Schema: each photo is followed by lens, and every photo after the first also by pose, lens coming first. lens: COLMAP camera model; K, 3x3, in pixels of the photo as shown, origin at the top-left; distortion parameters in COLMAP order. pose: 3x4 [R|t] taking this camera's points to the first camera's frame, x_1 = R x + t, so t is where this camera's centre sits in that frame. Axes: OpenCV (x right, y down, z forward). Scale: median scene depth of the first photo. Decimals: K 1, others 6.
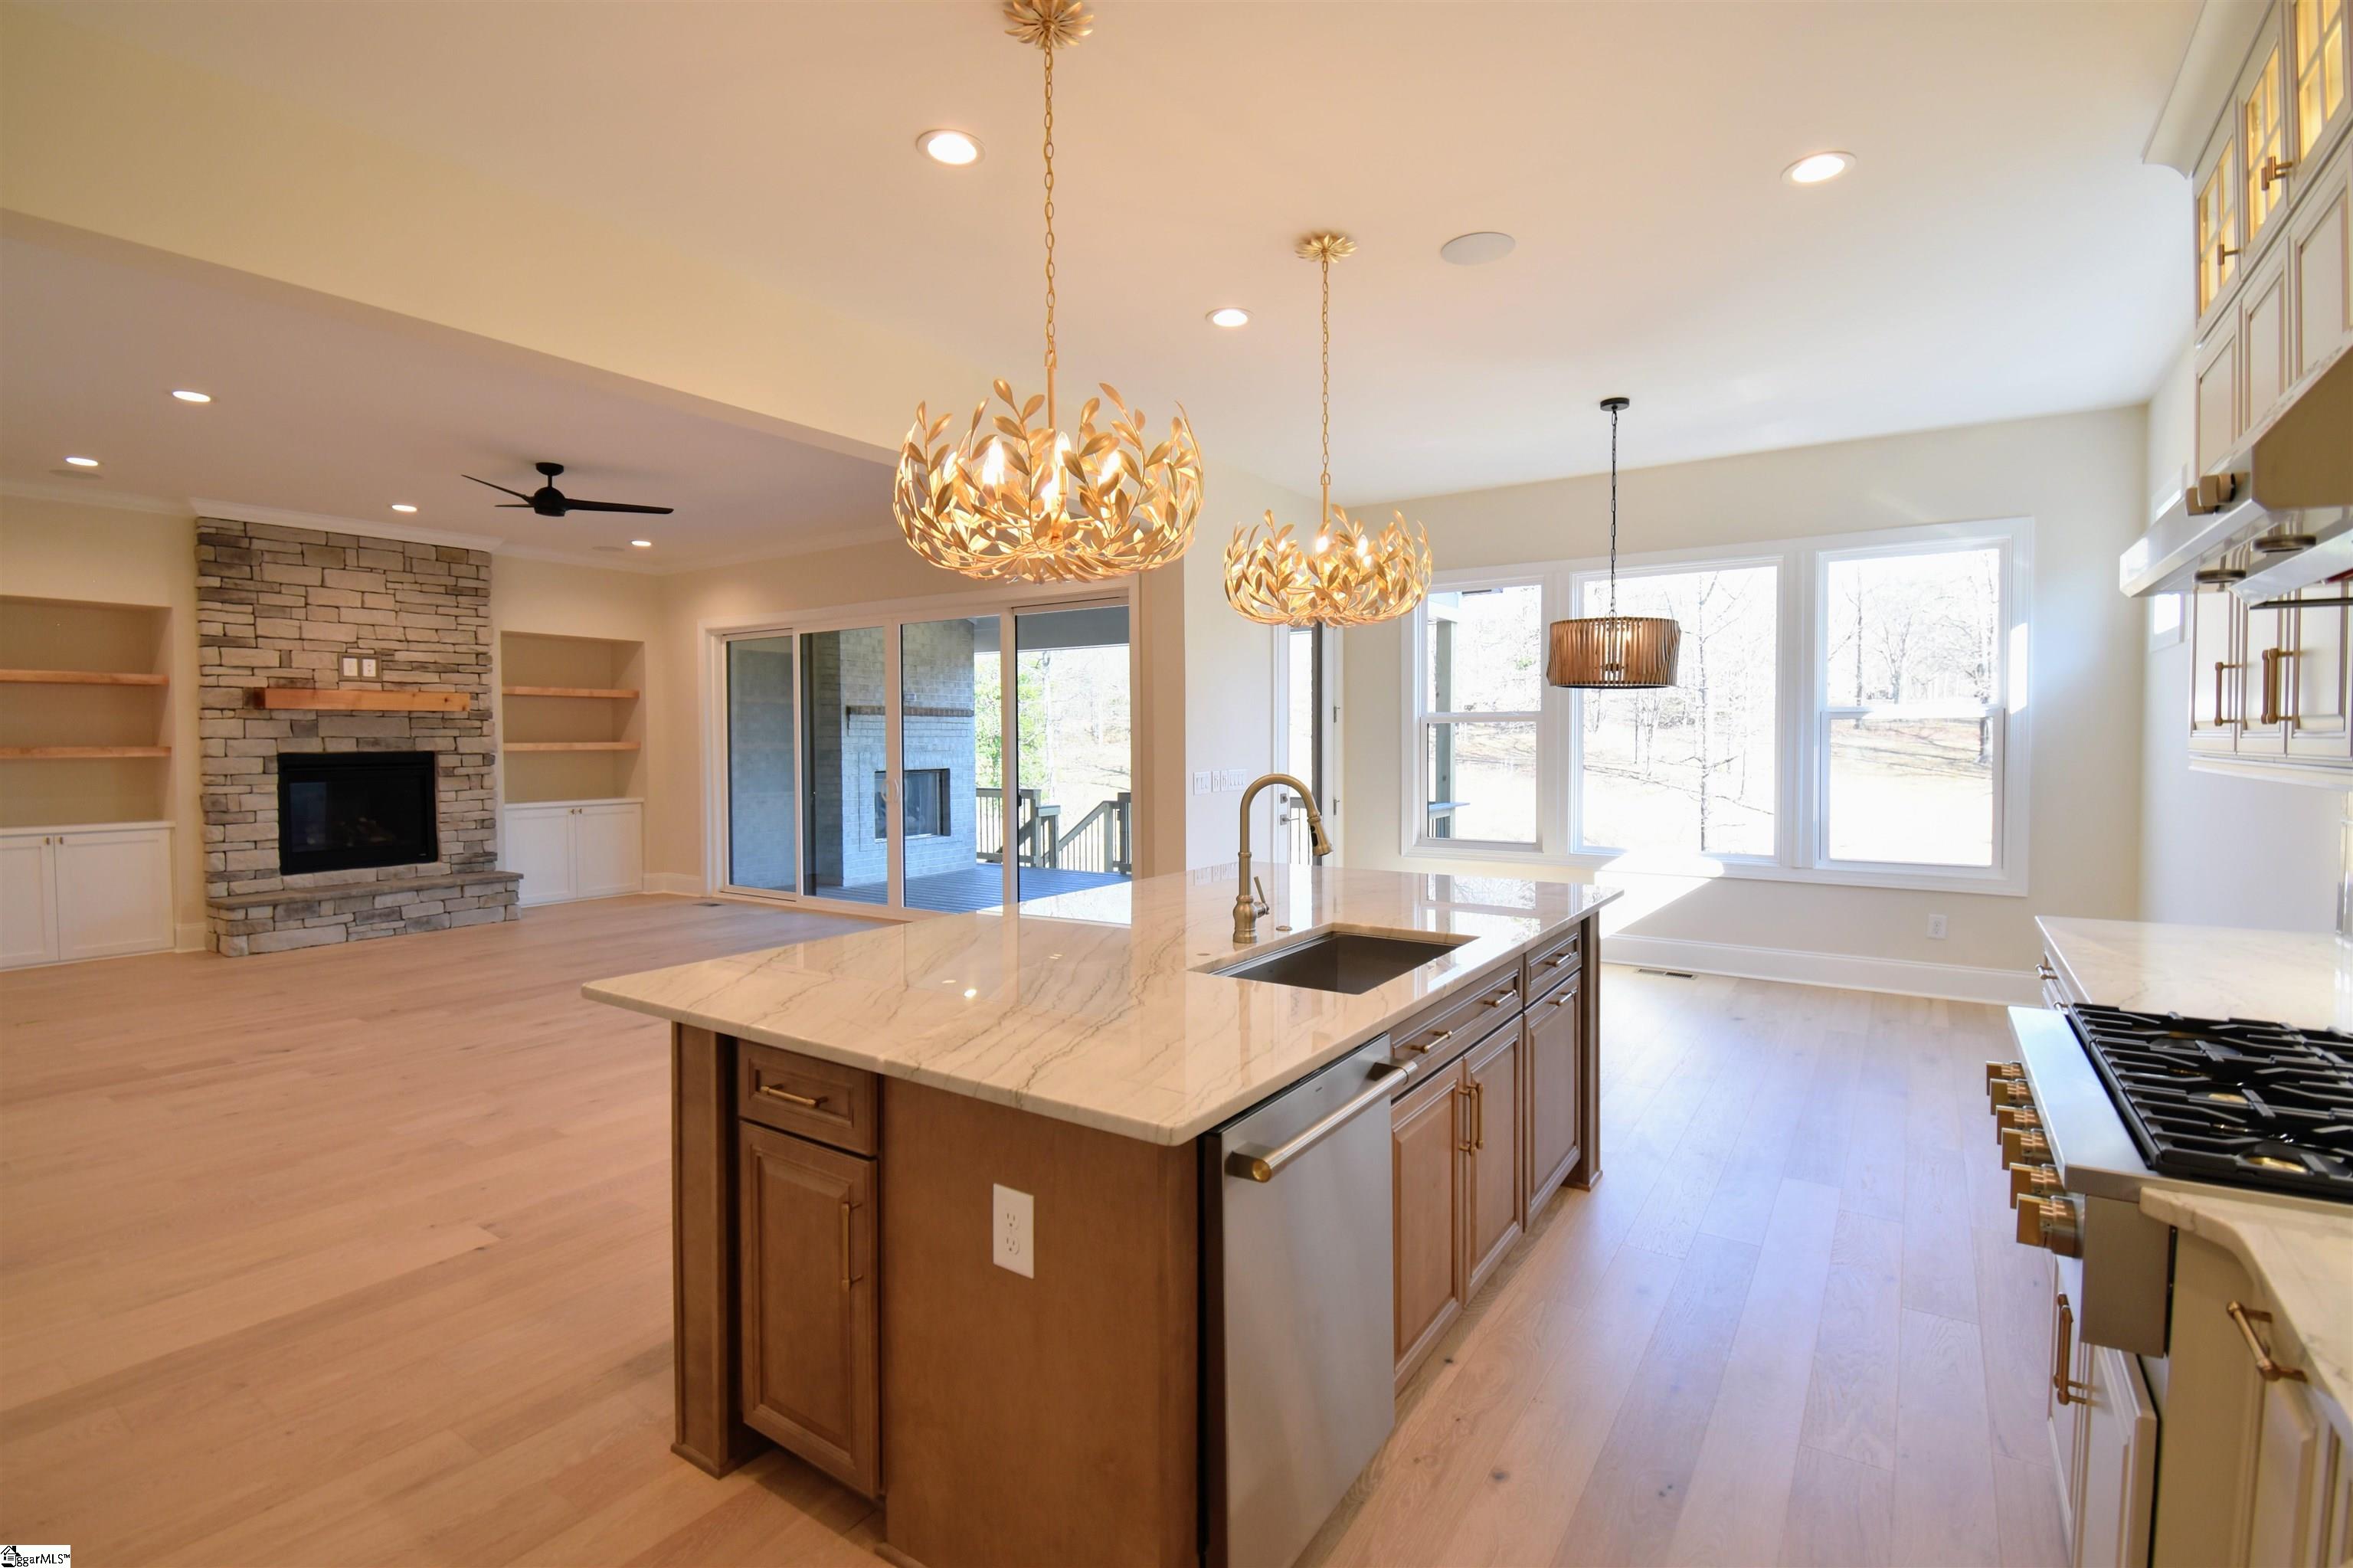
lens RADIAL K [[1052.7, 0, 1174.8], [0, 1052.7, 775.0], [0, 0, 1]] dist [-0.001463, -0.000160]
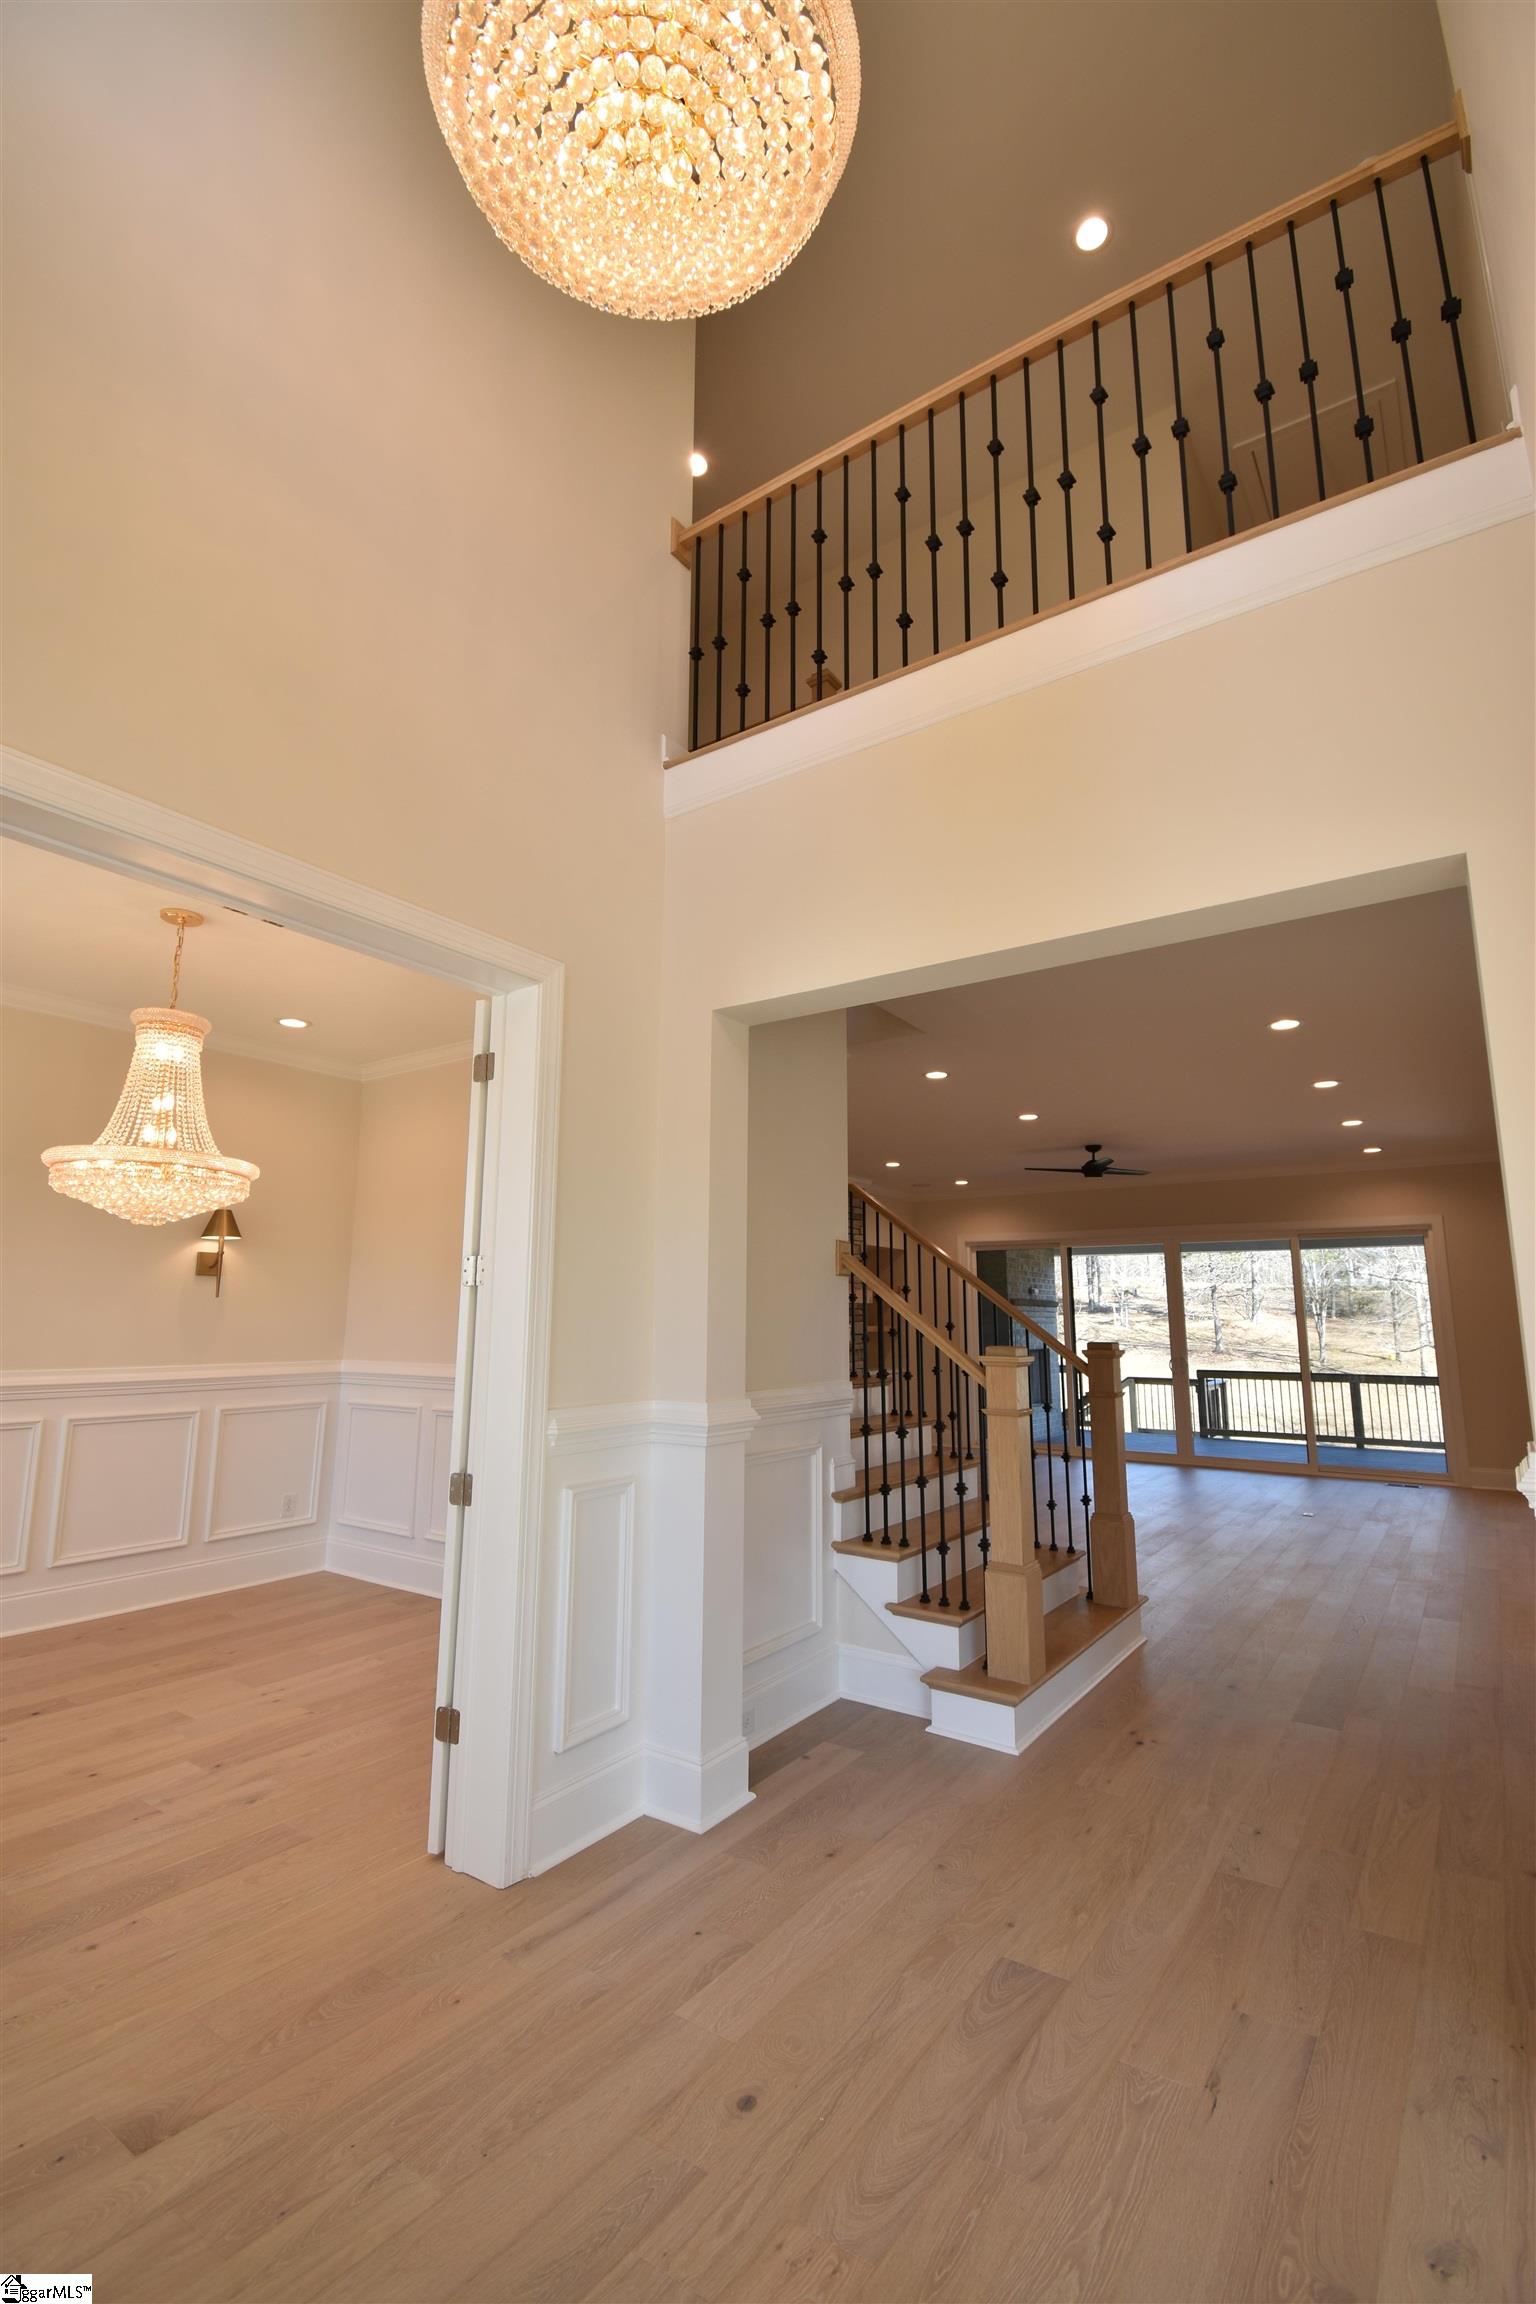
lens RADIAL K [[1030.7, 0, 768.0], [0, 1030.7, 1152.0], [0, 0, 1]] dist [-0.001463, -0.000160]
pose [[0.999941, 0.010384, -0.003056, -0.550692], [-0.010781, 0.980828, -0.194575, 0.006270], [0.000977, 0.194597, 0.980883, -0.245068]]
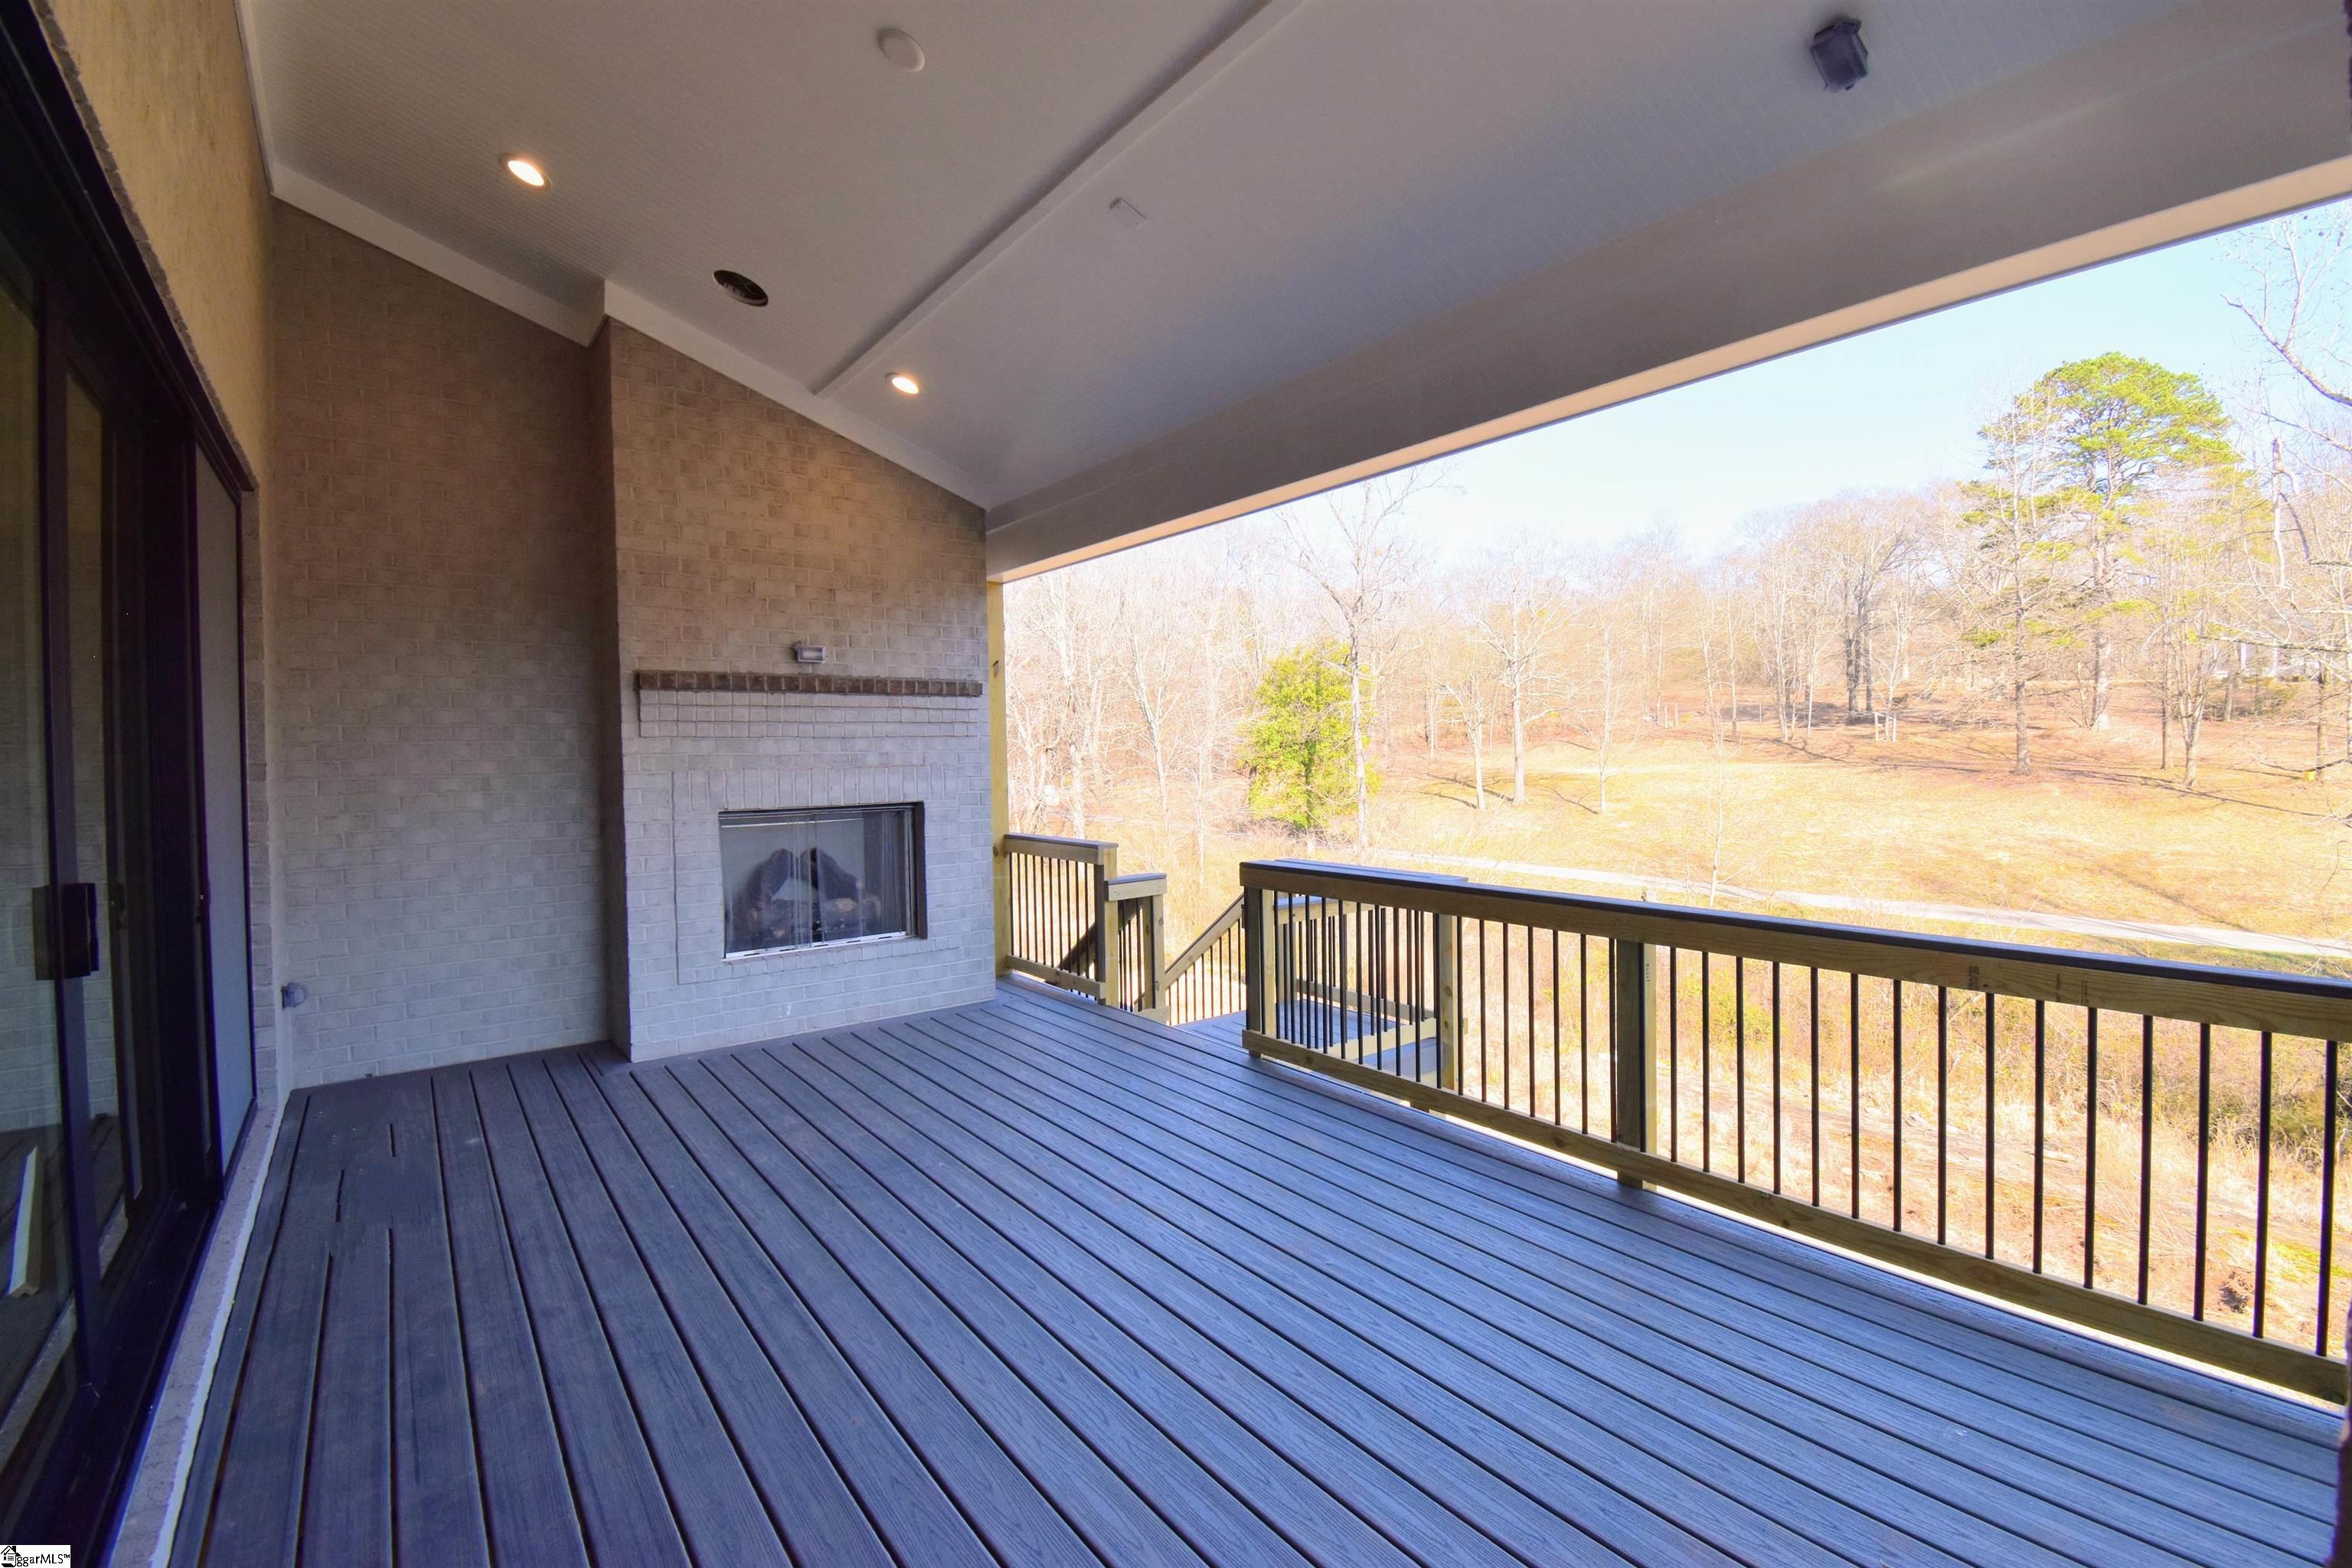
lens RADIAL K [[1052.2, 0, 1174.3], [0, 1052.2, 775.1], [0, 0, 1]] dist [-0.001463, -0.000160]
pose [[0.950494, -0.003315, -0.310727, 0.050937], [0.001434, 0.999979, -0.006281, -0.015562], [0.310741, 0.005525, 0.950479, 0.580099]]
